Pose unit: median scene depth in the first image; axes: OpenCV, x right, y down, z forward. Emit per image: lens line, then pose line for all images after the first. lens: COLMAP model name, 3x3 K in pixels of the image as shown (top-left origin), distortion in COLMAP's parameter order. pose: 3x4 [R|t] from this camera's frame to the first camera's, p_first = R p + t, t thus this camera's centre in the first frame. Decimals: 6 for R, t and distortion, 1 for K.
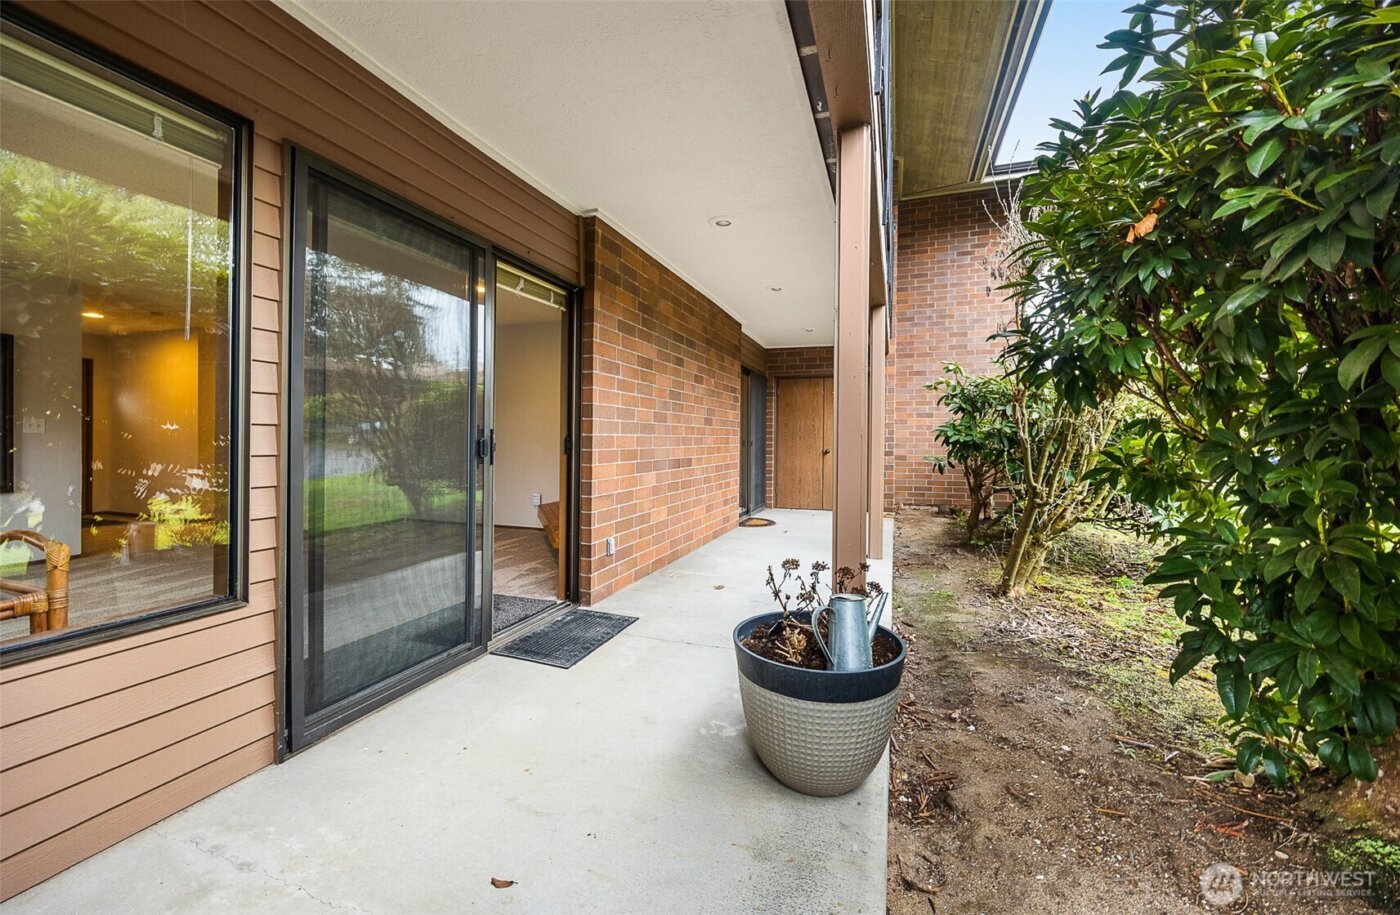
lens RADIAL K [[542.6, 0, 696.5], [0, 542.6, 454.7], [0, 0, 1]] dist [0.018007, -0.000042]
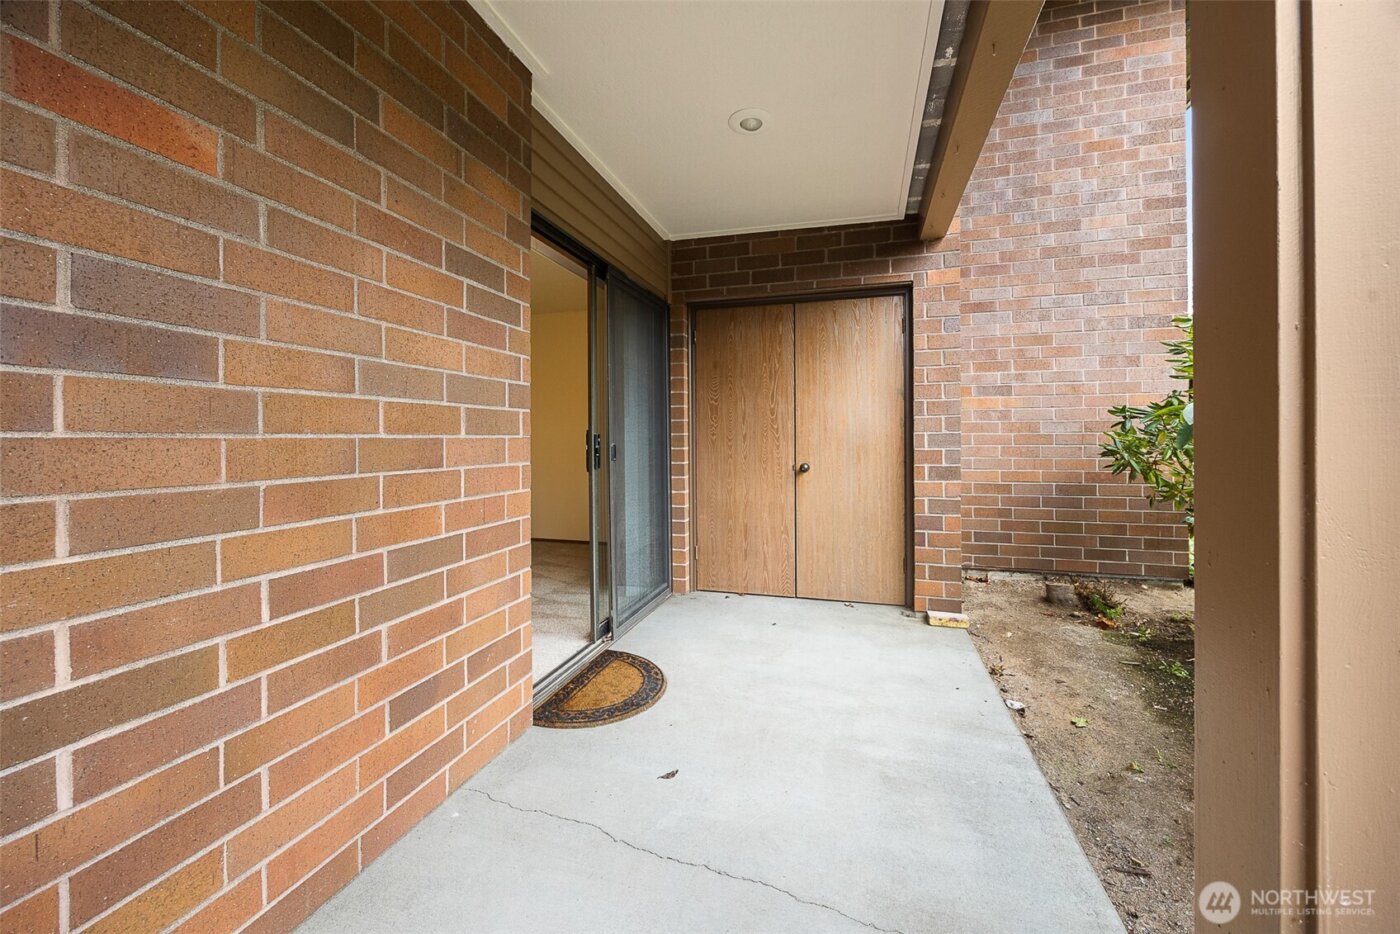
lens RADIAL K [[538.6, 0, 708.1], [0, 538.6, 436.4], [0, 0, 1]] dist [-0.006230, 0.000631]
pose [[0.998045, -0.007652, 0.062035, 0.131103], [0.009470, 0.999533, -0.029070, -0.018994], [-0.061783, 0.029600, 0.997651, 0.547360]]
